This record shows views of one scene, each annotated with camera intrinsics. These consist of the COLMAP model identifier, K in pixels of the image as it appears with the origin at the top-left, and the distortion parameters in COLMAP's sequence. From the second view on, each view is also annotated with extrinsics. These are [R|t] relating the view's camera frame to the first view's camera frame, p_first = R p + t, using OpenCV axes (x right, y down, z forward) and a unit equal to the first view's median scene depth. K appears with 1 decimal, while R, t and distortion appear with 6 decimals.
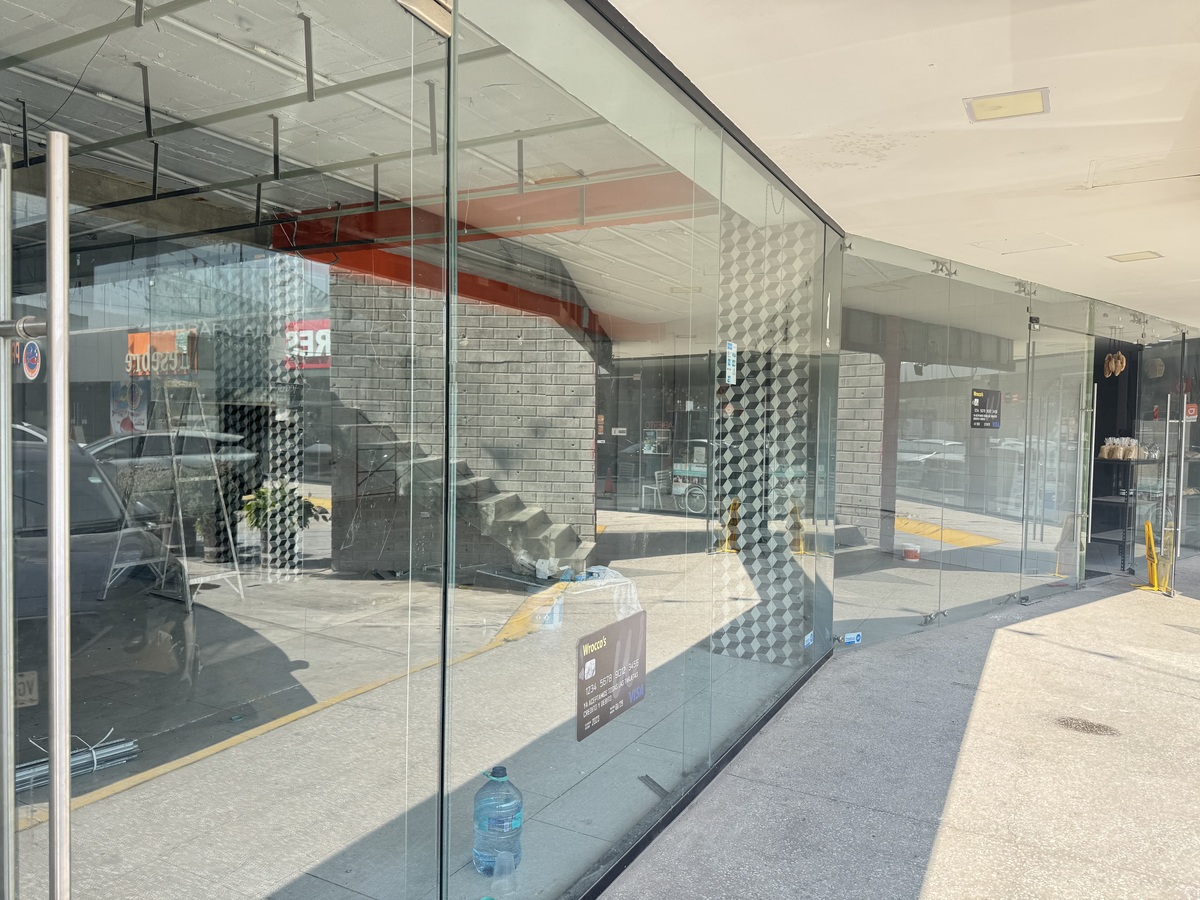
lens RADIAL K [[848.7, 0, 600.0], [0, 848.7, 450.0], [0, 0, 1]] dist [-0.000907, -0.031983]
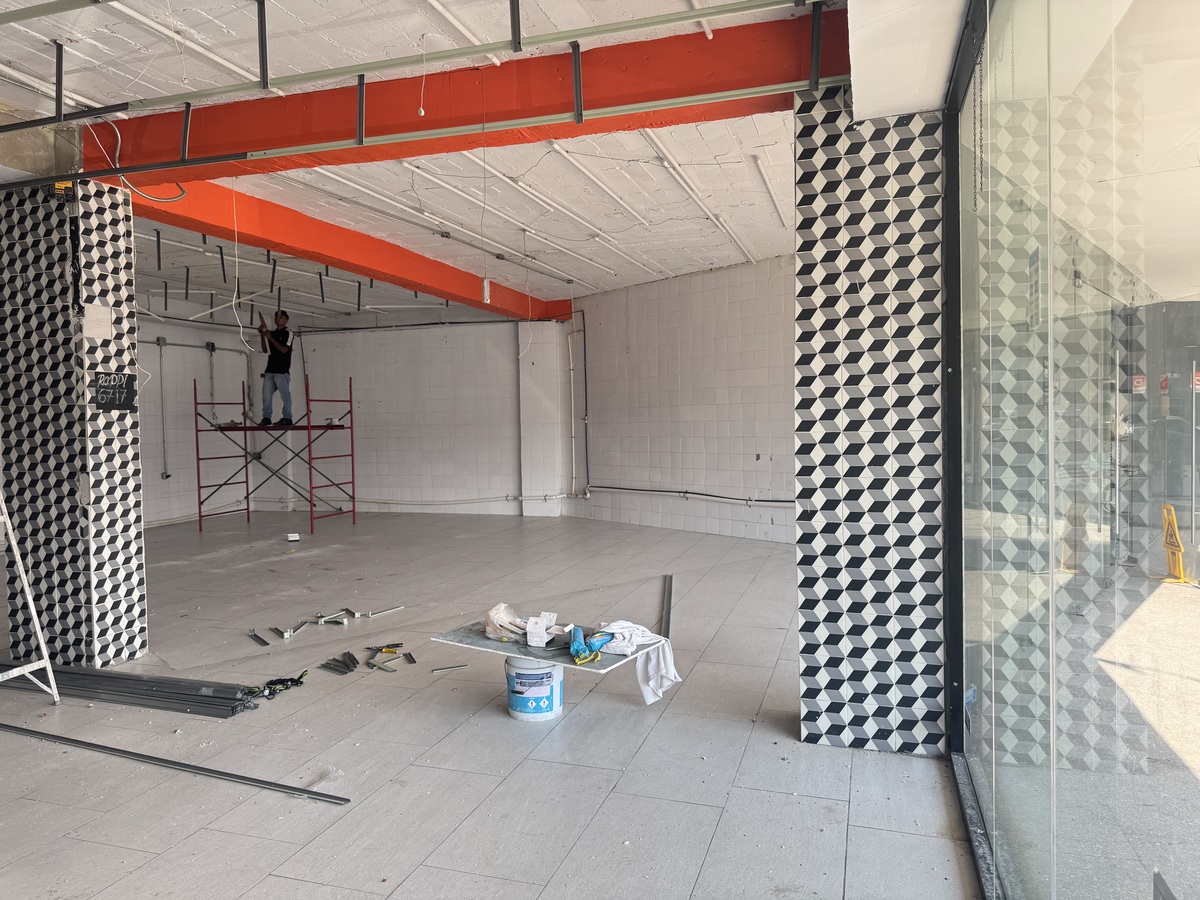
lens RADIAL K [[848.7, 0, 600.0], [0, 848.7, 450.0], [0, 0, 1]] dist [-0.000907, -0.031983]
pose [[0.983714, -0.036470, 0.176004, -0.104318], [0.035971, 0.999335, 0.006026, -0.005467], [-0.176107, 0.000403, 0.984371, 0.257820]]
